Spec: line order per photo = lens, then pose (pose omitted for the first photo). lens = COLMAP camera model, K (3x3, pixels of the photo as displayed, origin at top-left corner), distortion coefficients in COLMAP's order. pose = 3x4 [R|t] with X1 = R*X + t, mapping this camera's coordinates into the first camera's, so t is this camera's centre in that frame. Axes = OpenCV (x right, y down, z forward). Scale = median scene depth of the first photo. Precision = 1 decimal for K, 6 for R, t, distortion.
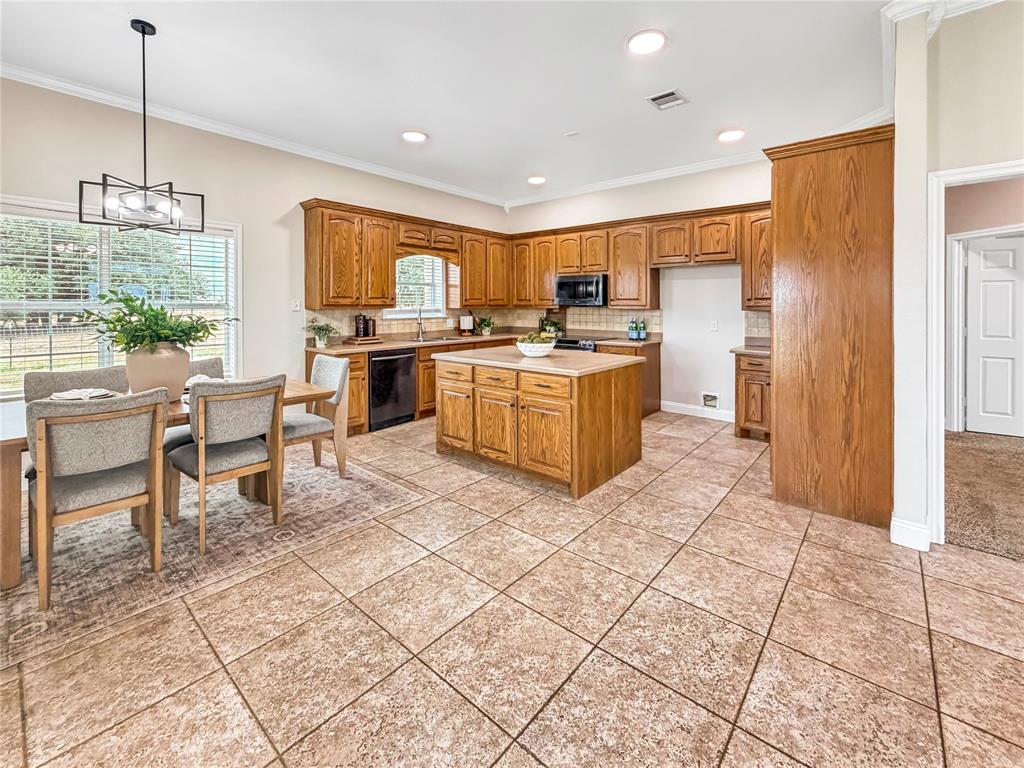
lens RADIAL K [[445.0, 0, 514.1], [0, 445.0, 308.5], [0, 0, 1]] dist [-0.000819, -0.000031]
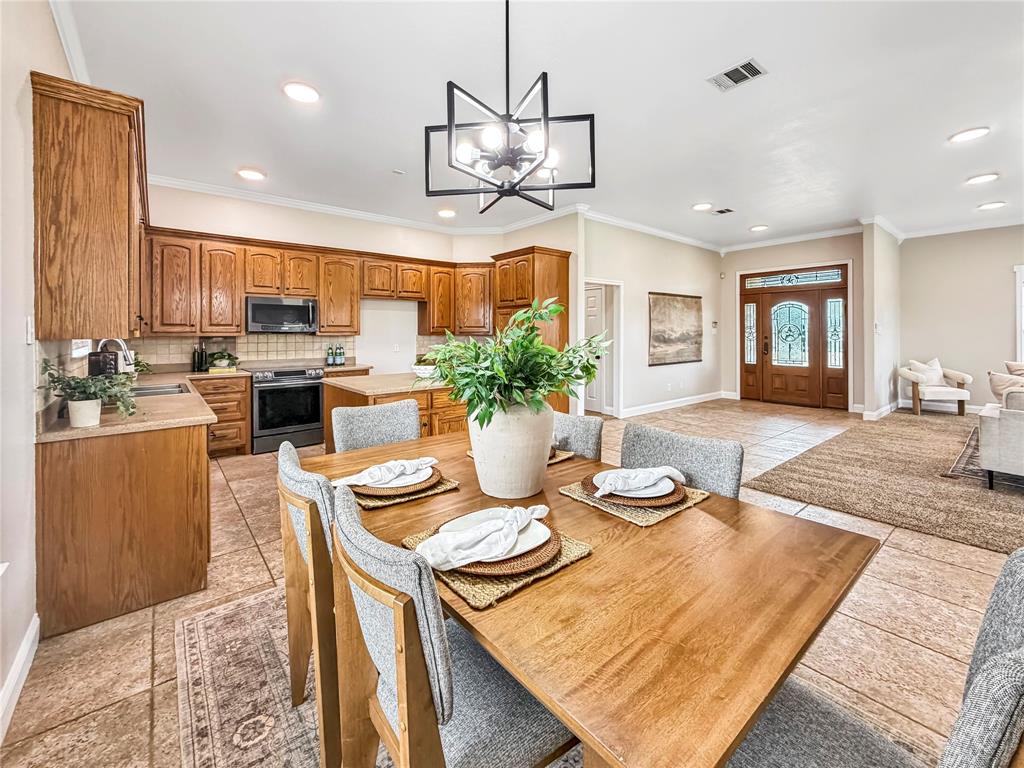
lens RADIAL K [[422.6, 0, 509.4], [0, 422.6, 333.7], [0, 0, 1]] dist [-0.001104, 0.000078]
pose [[0.178717, -0.003624, 0.983894, -0.632077], [0.015537, 0.999879, 0.000861, 0.002735], [-0.983778, 0.015133, 0.178751, 0.427343]]
